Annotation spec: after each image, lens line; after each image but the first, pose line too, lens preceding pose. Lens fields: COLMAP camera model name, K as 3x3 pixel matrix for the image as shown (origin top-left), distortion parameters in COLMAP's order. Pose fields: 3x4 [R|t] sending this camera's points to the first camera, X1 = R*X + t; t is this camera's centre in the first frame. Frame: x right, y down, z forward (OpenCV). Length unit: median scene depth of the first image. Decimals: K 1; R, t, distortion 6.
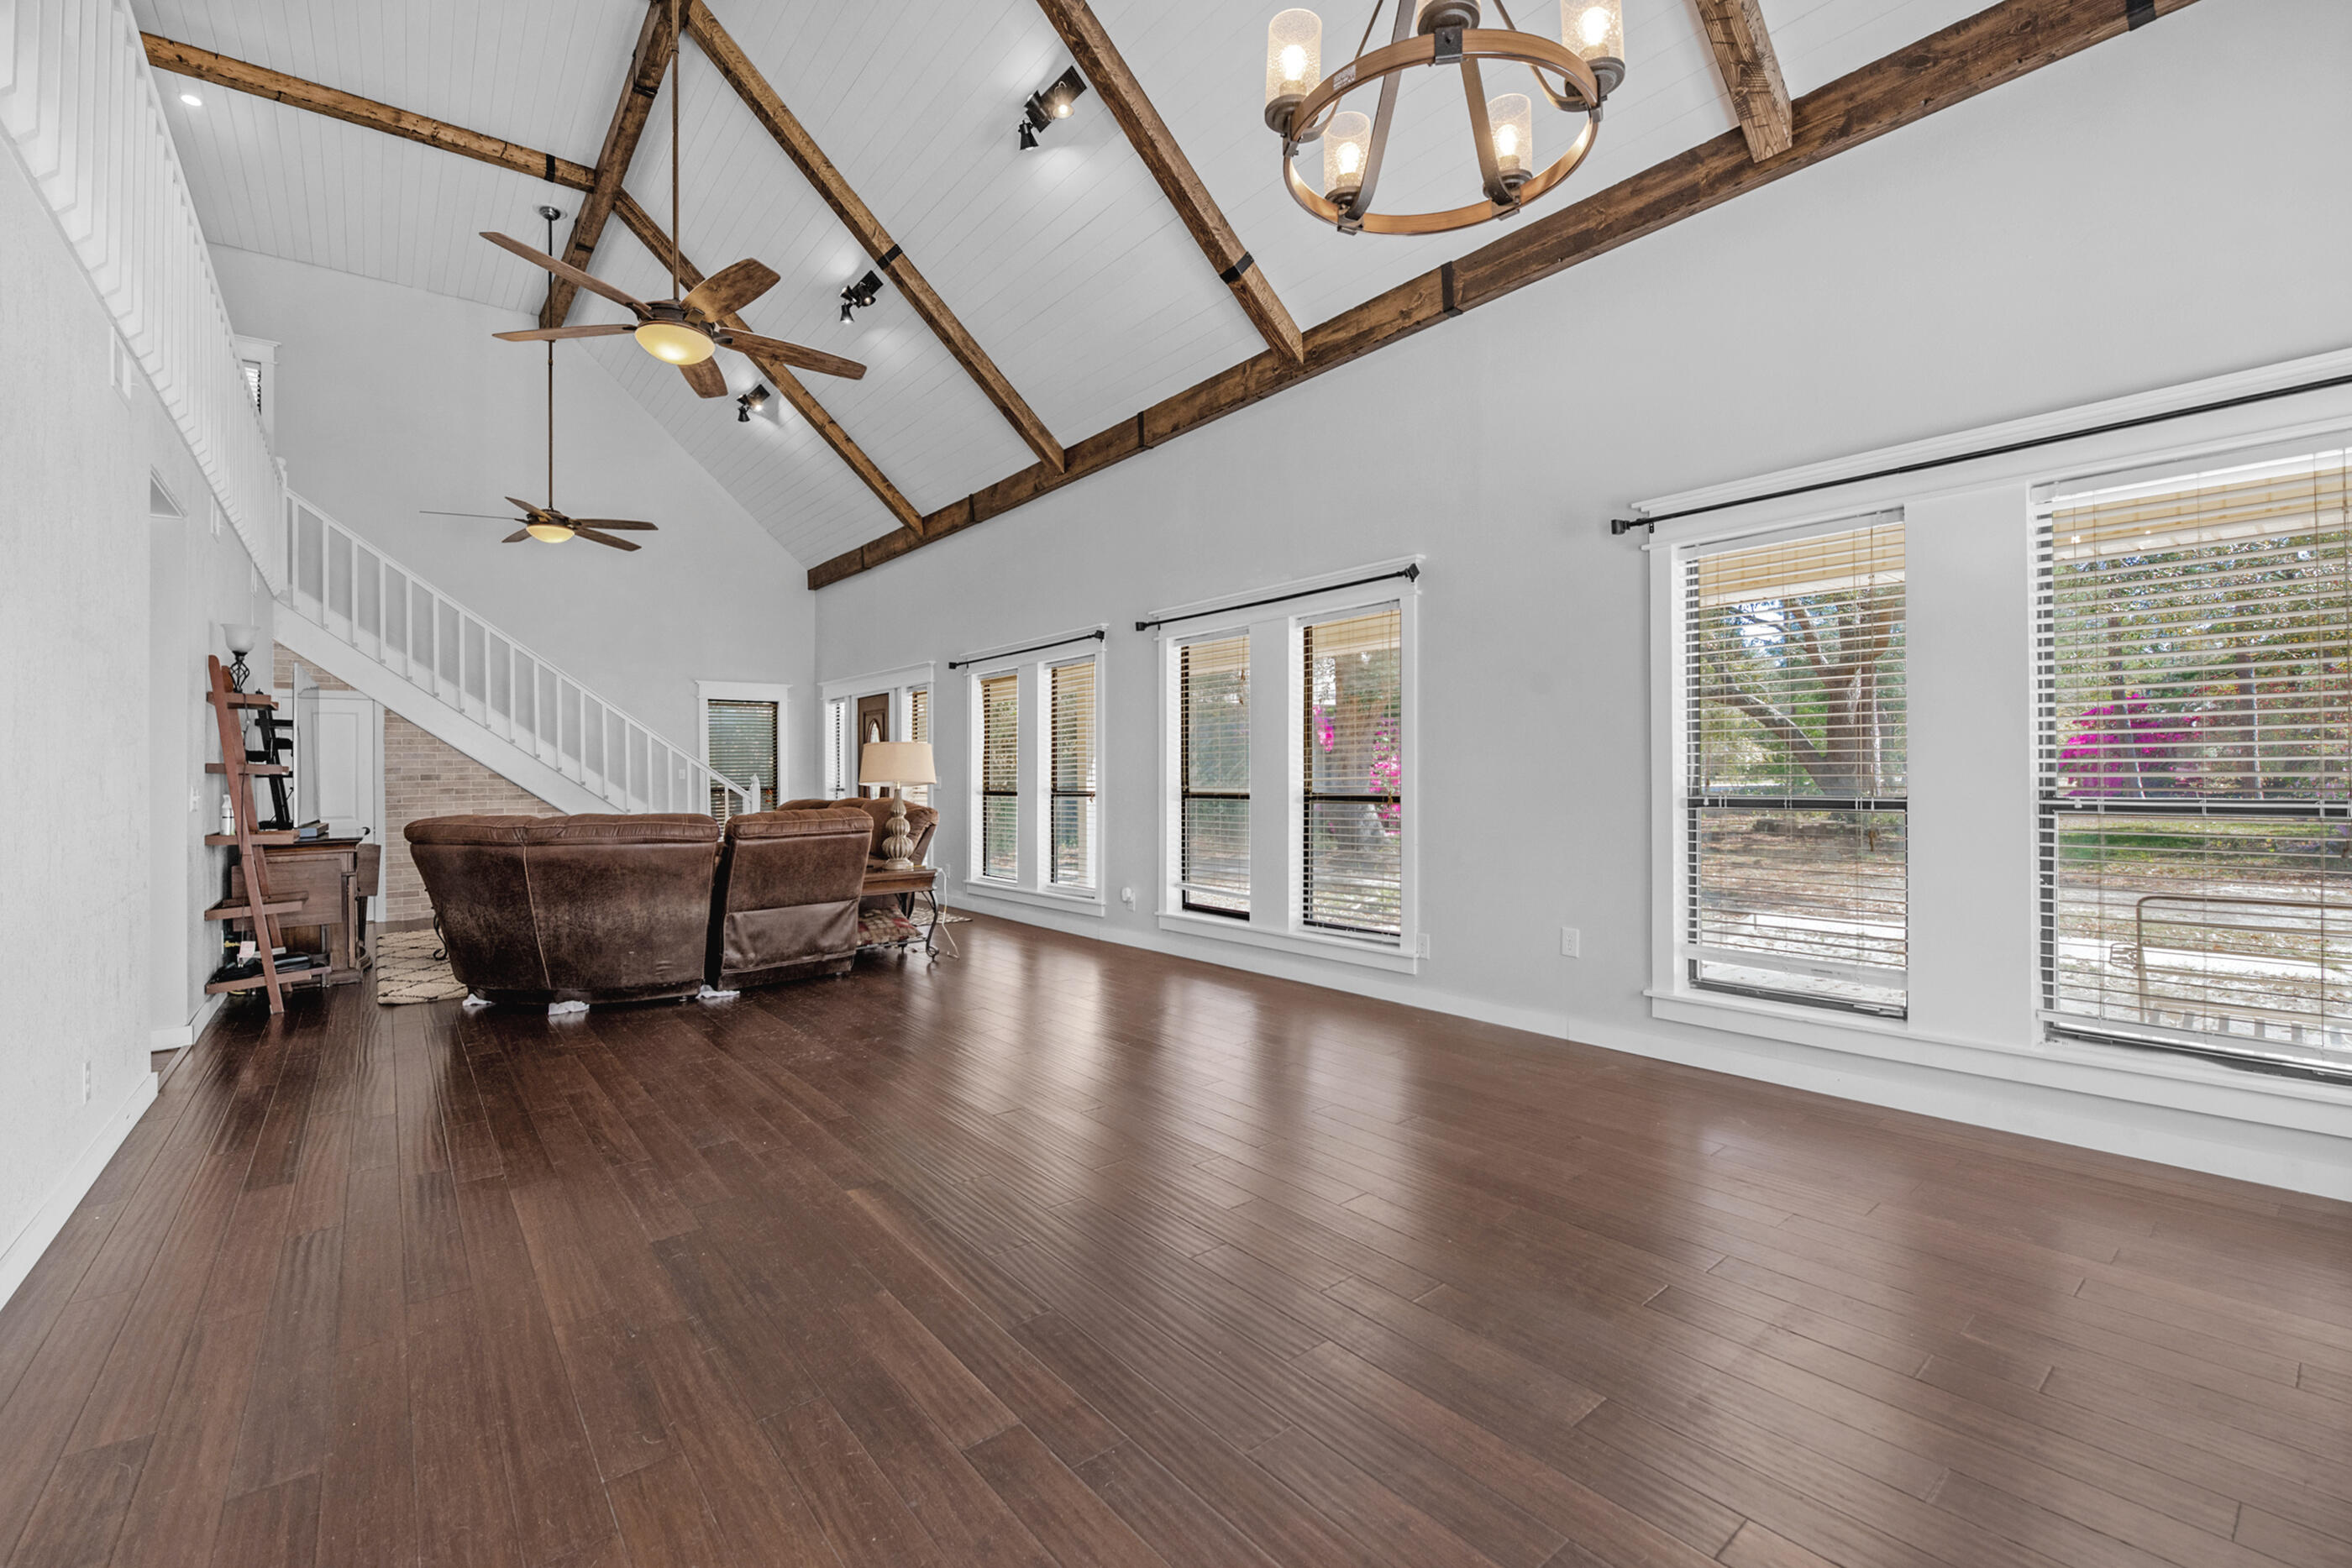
lens RADIAL K [[996.4, 0, 1179.6], [0, 996.4, 770.2], [0, 0, 1]] dist [-0.001397, -0.000221]
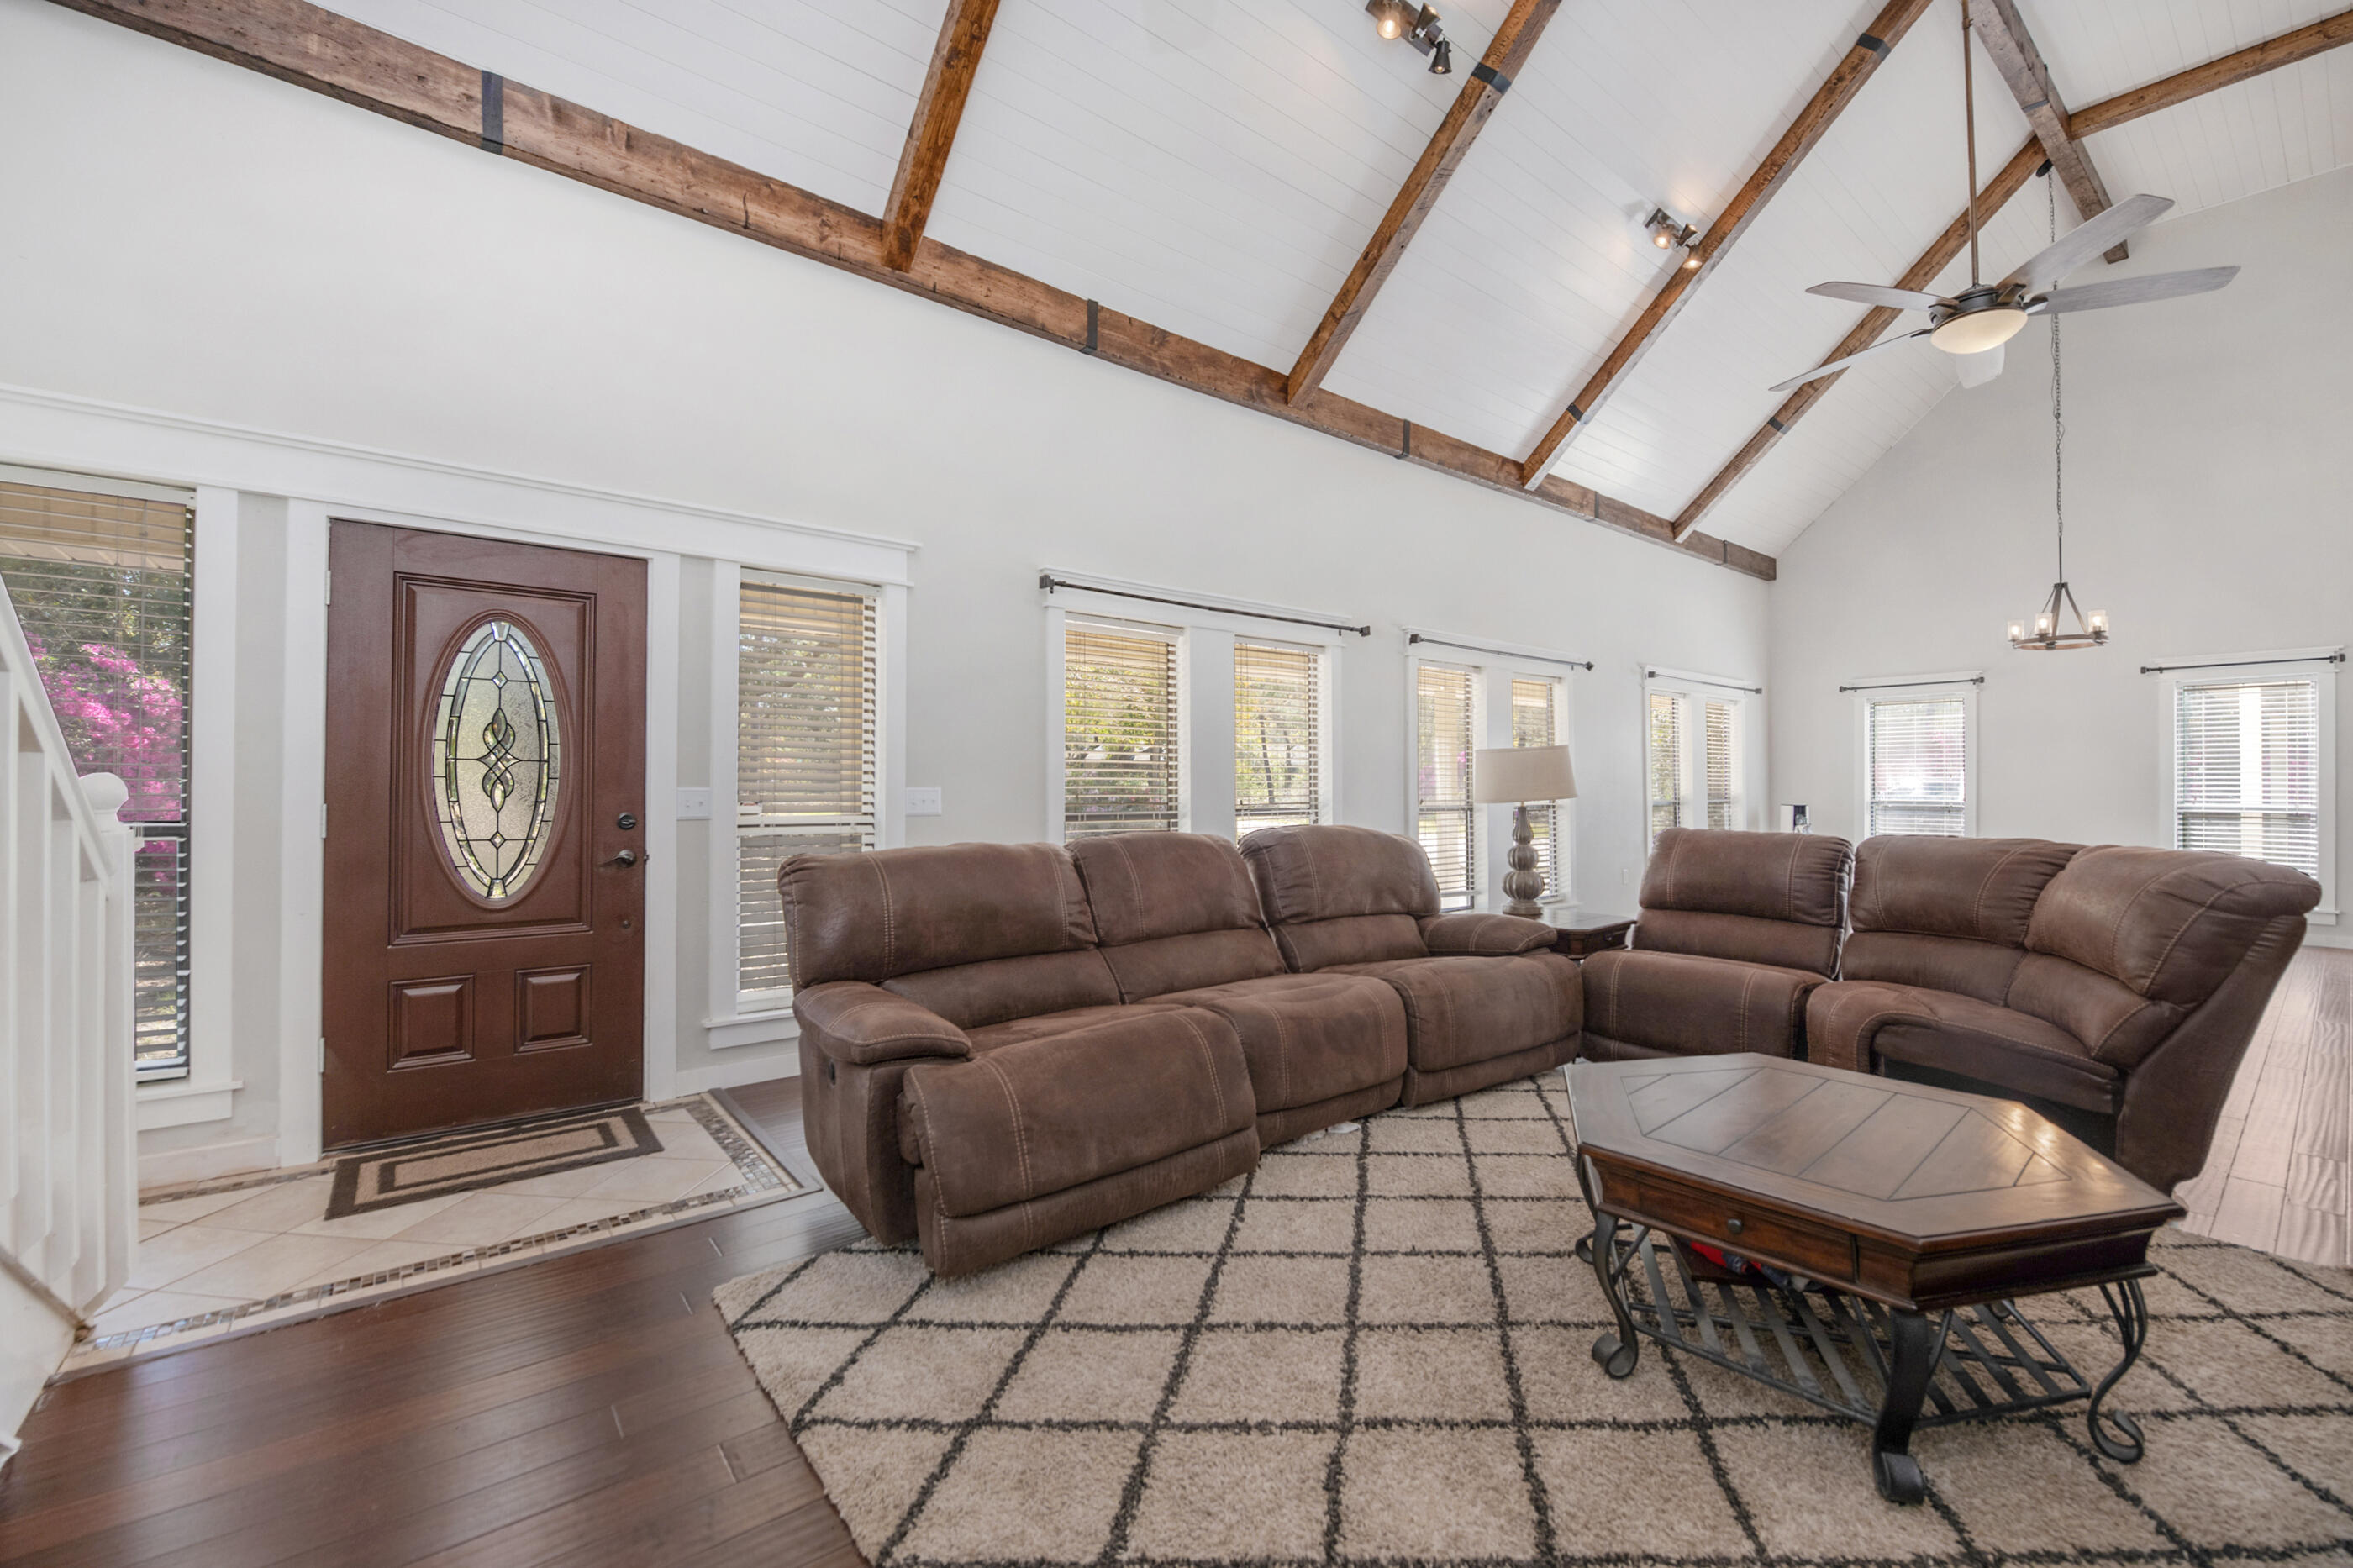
lens RADIAL K [[963.9, 0, 1182.8], [0, 963.9, 782.5], [0, 0, 1]] dist [0.001362, -0.000204]
pose [[-0.008495, 0.011326, 0.999900, -0.936244], [0.001182, 0.999935, -0.011316, 0.008060], [-0.999963, 0.001085, -0.008507, 1.169341]]
